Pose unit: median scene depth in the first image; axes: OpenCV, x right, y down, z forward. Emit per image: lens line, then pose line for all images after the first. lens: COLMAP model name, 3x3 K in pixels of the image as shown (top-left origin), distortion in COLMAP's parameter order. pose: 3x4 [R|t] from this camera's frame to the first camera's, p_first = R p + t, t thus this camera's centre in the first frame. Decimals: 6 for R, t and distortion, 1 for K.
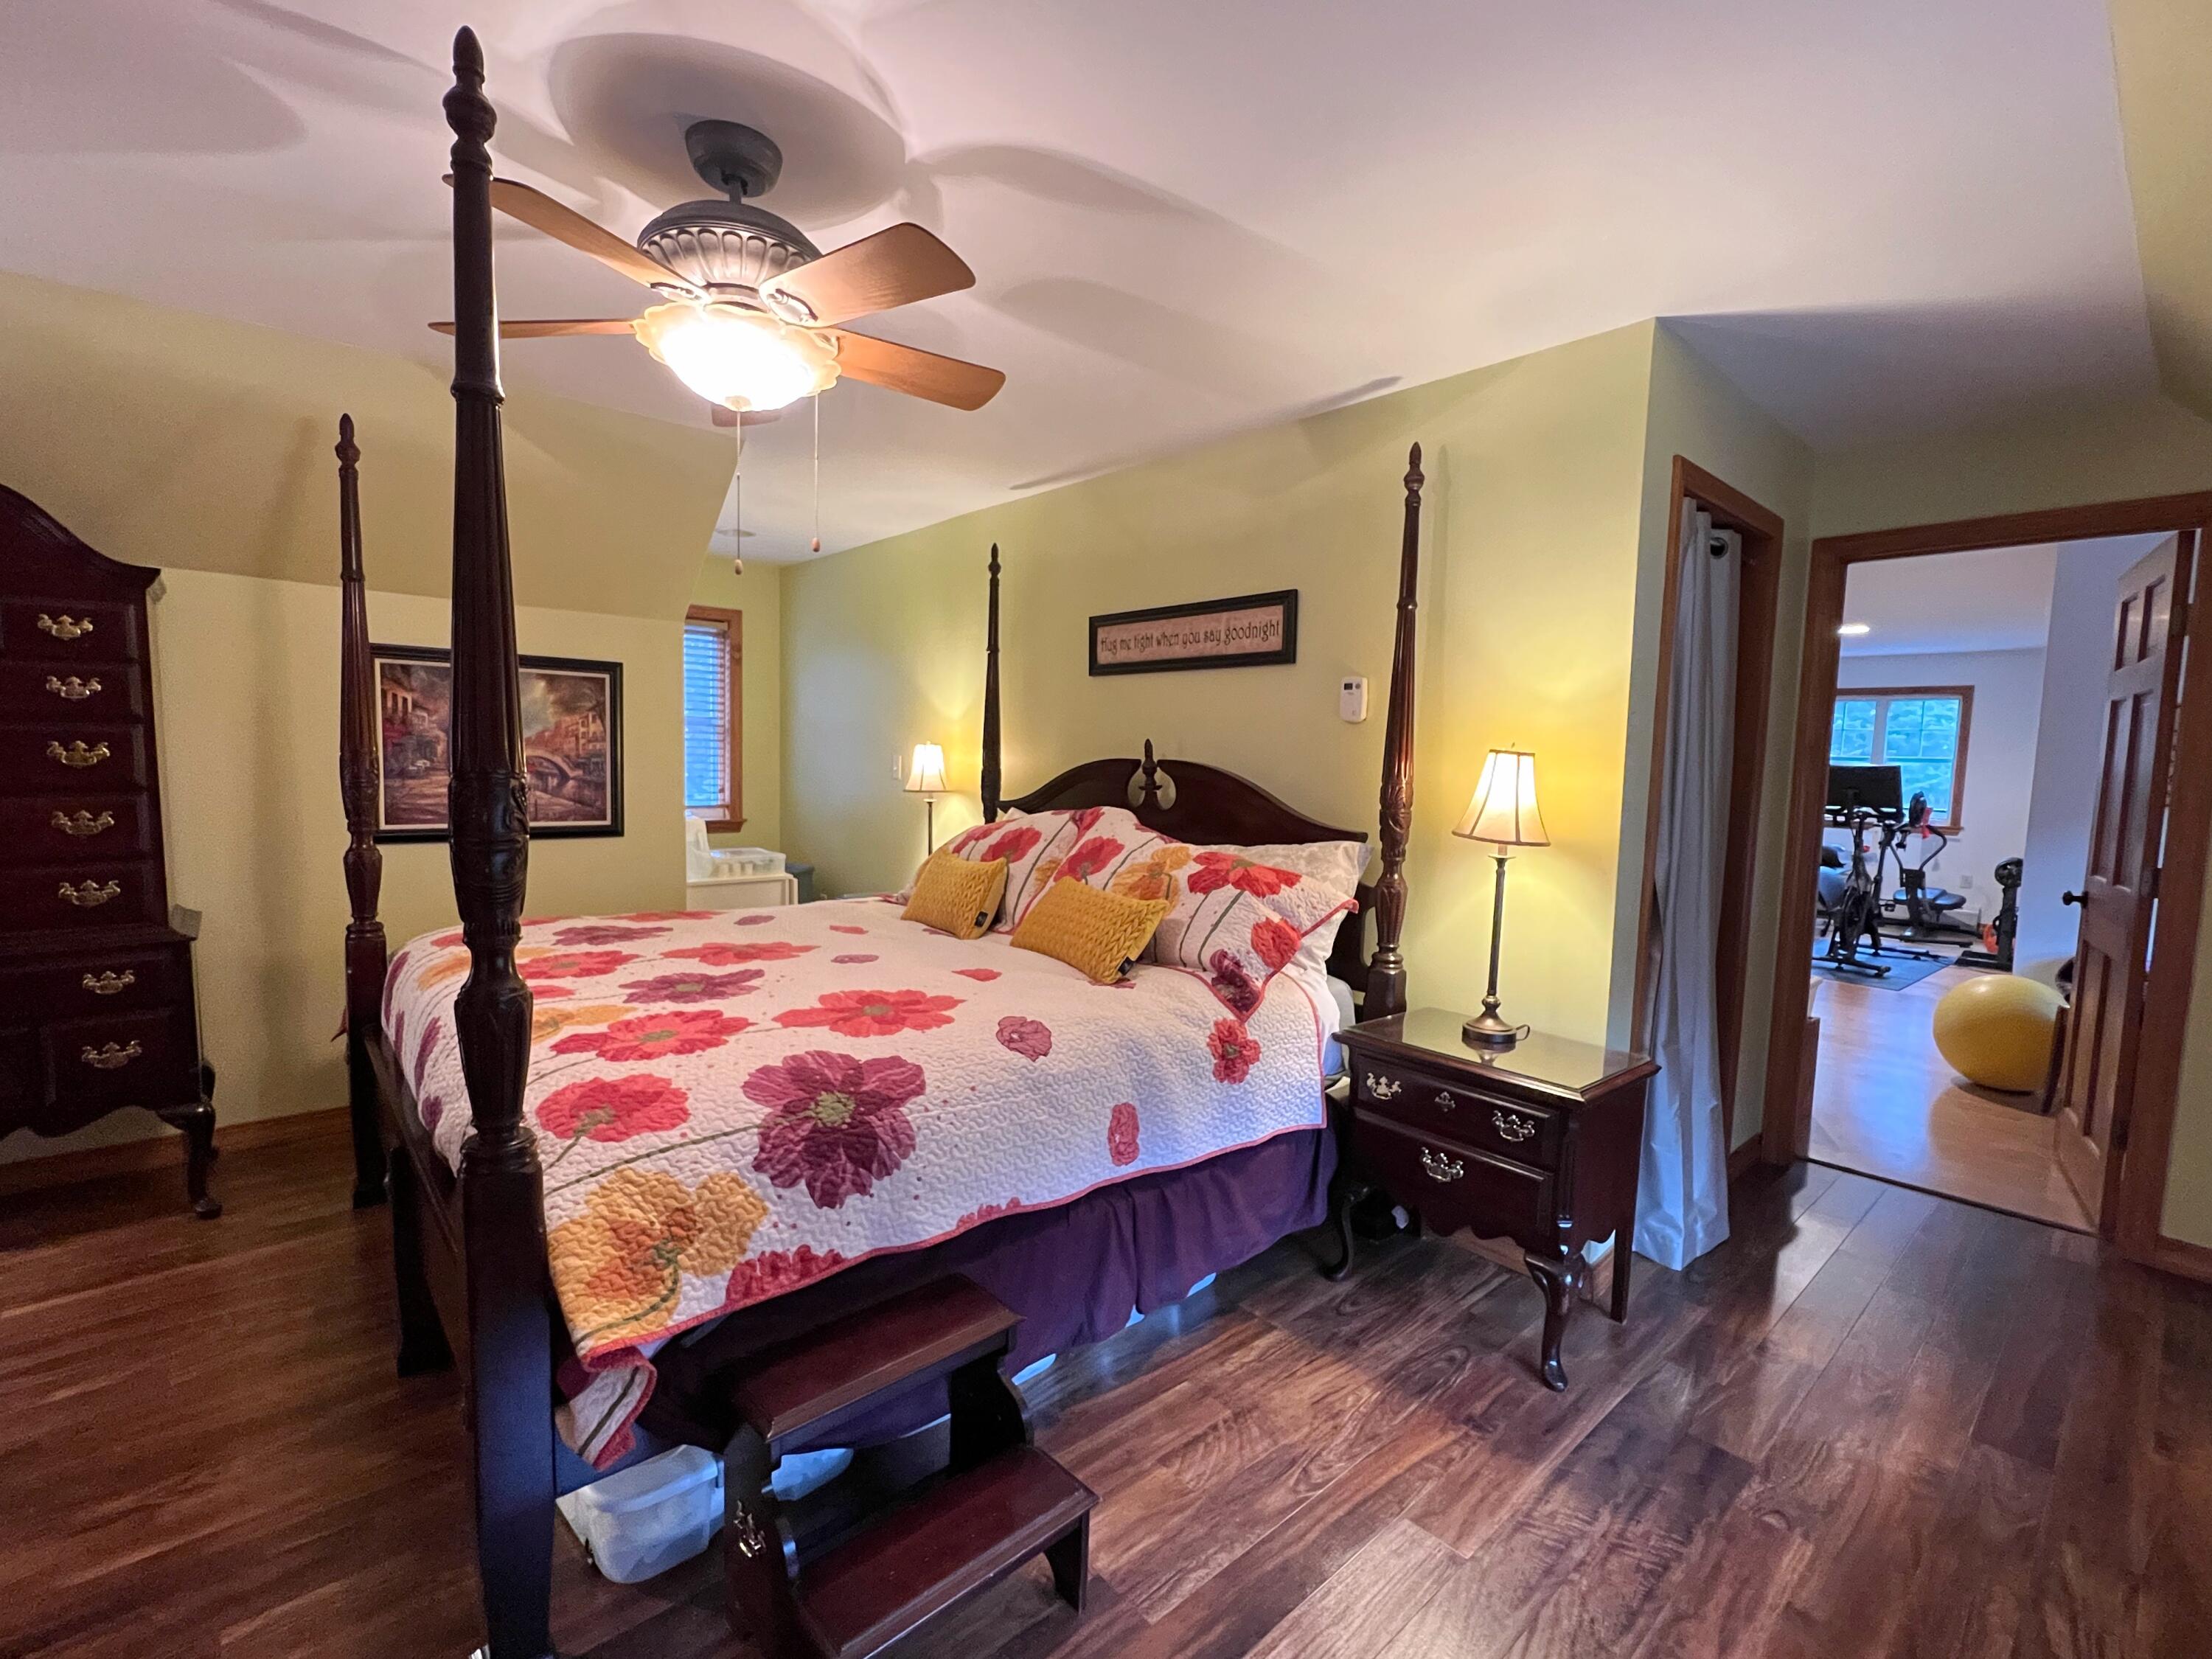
lens RADIAL K [[986.6, 0, 1113.7], [0, 986.6, 829.5], [0, 0, 1]] dist [-0.003225, -0.000781]
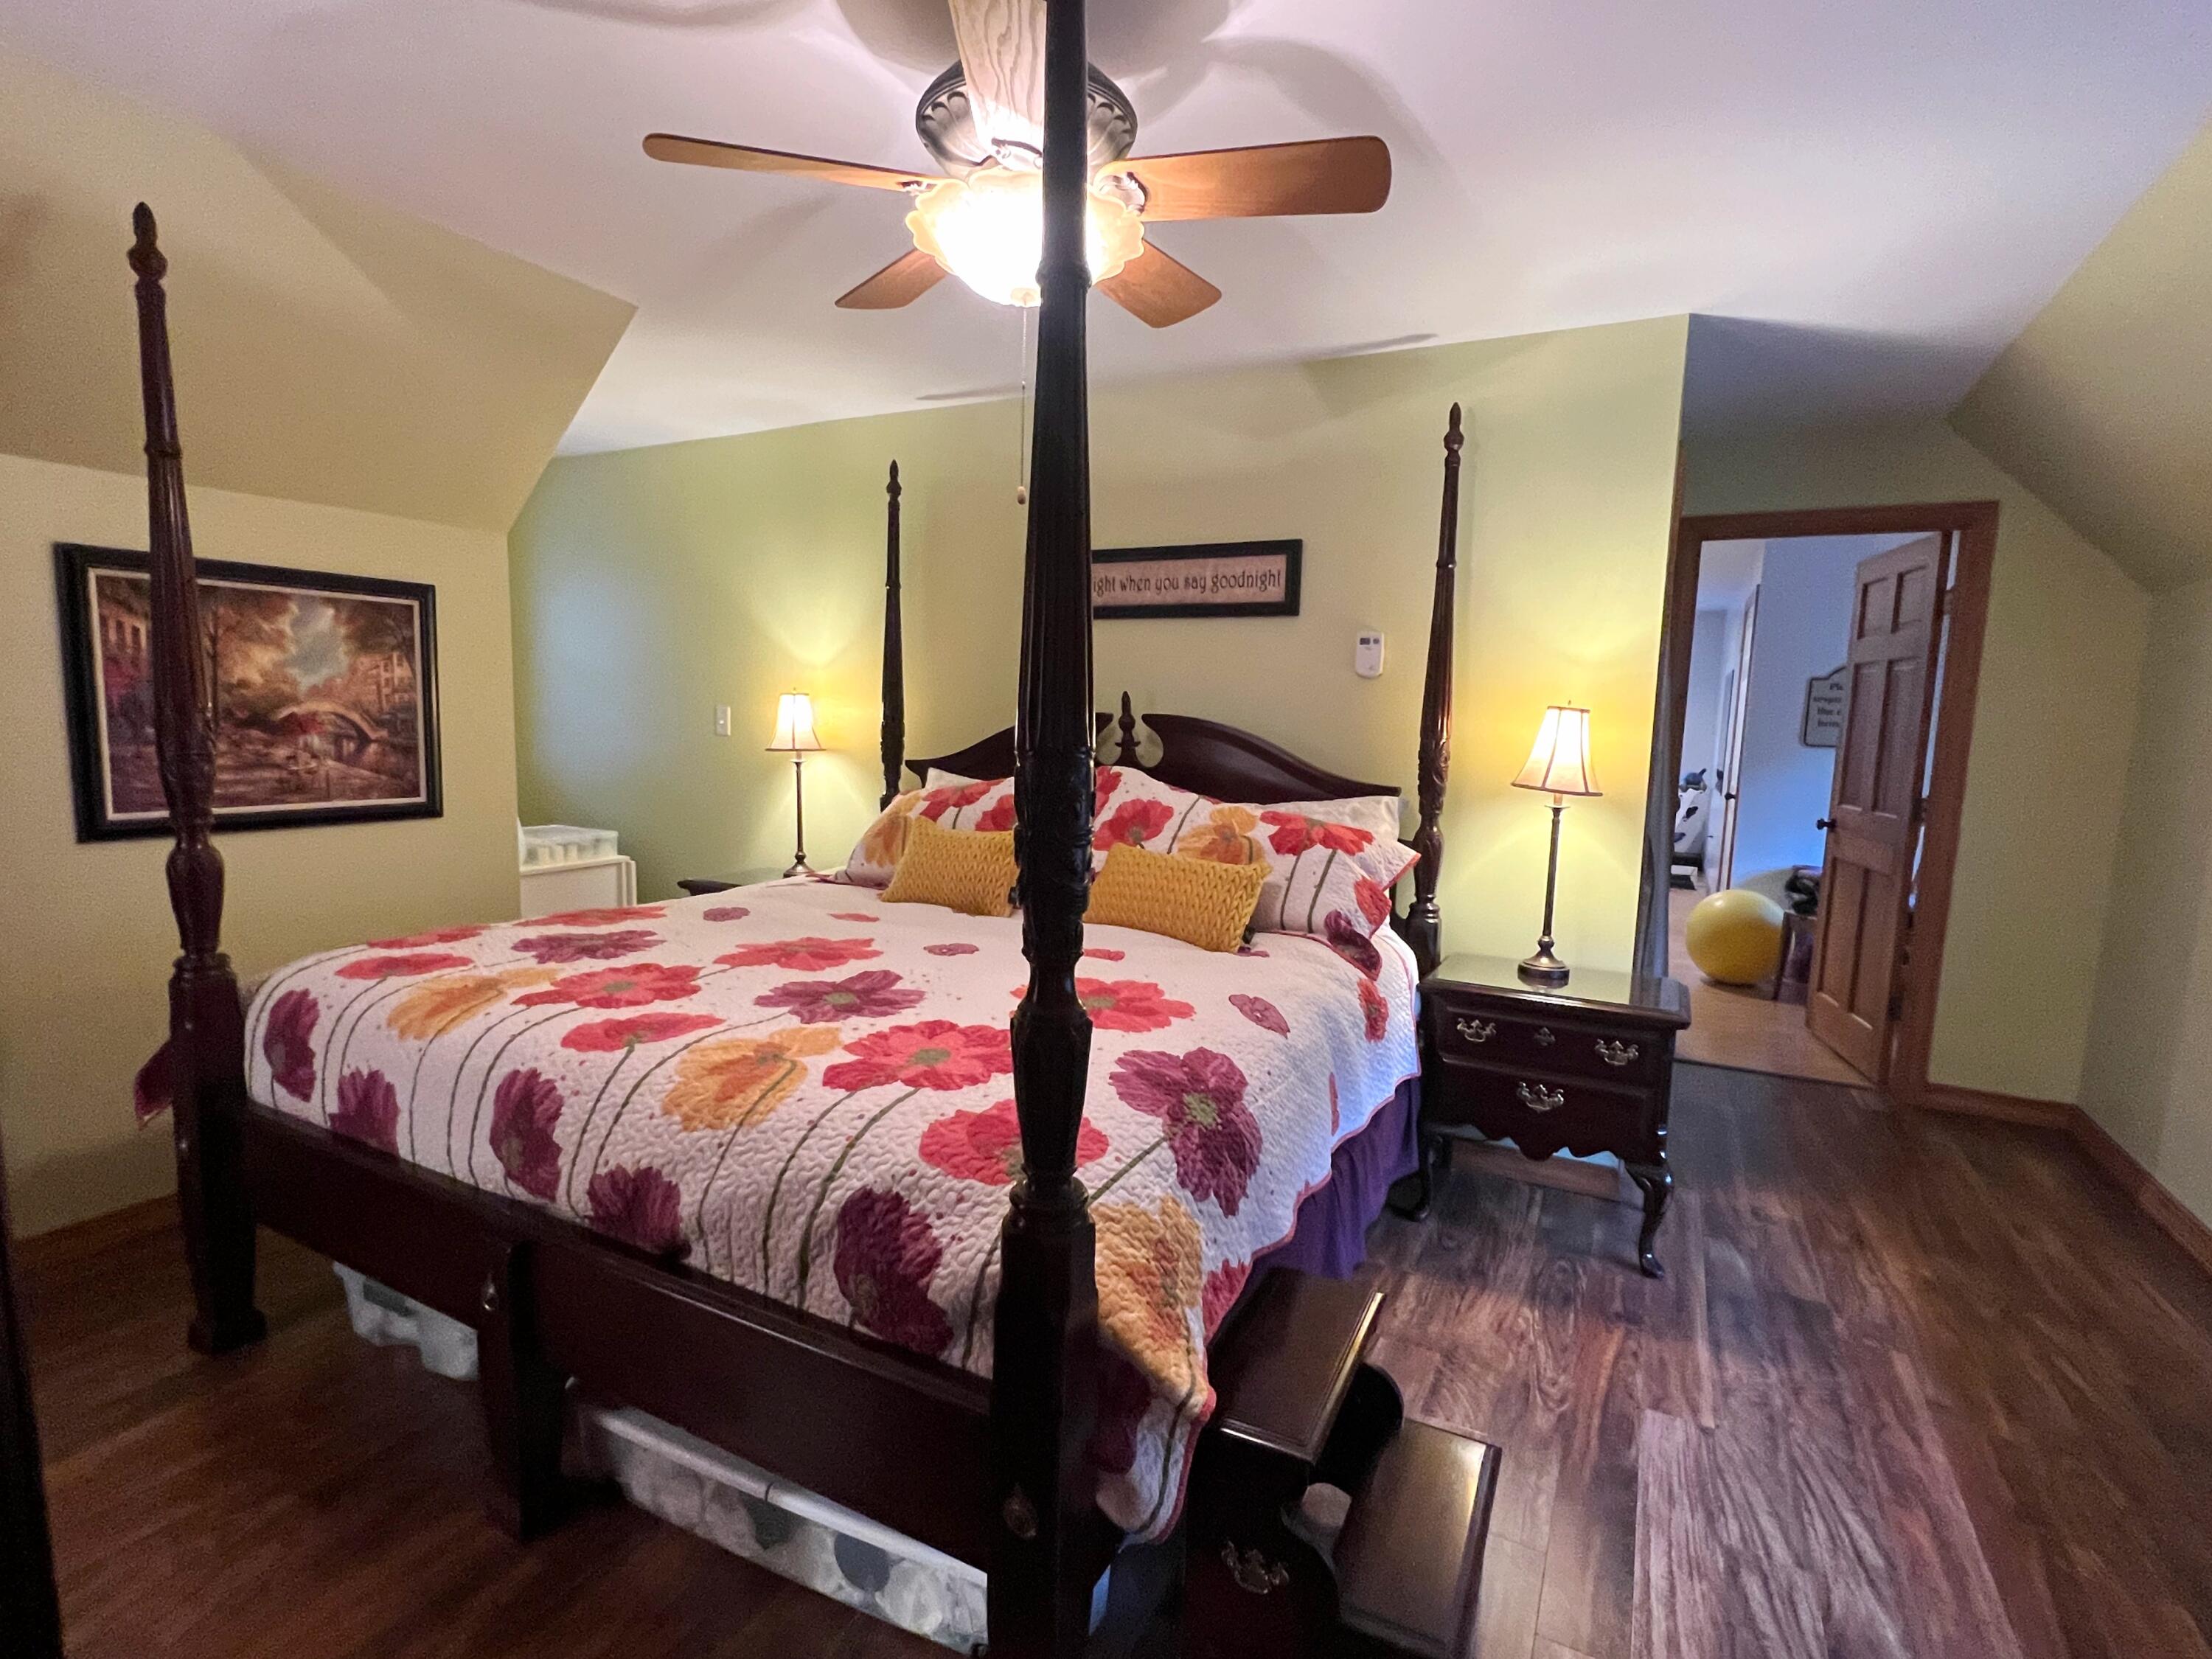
lens RADIAL K [[1073.4, 0, 1106.0], [0, 1073.4, 829.5], [0, 0, 1]] dist [-0.000492, -0.000597]
pose [[0.936350, -0.040987, 0.348668, -0.430368], [0.024947, 0.998419, 0.050373, -0.016930], [-0.350182, -0.038469, 0.935892, 0.070221]]
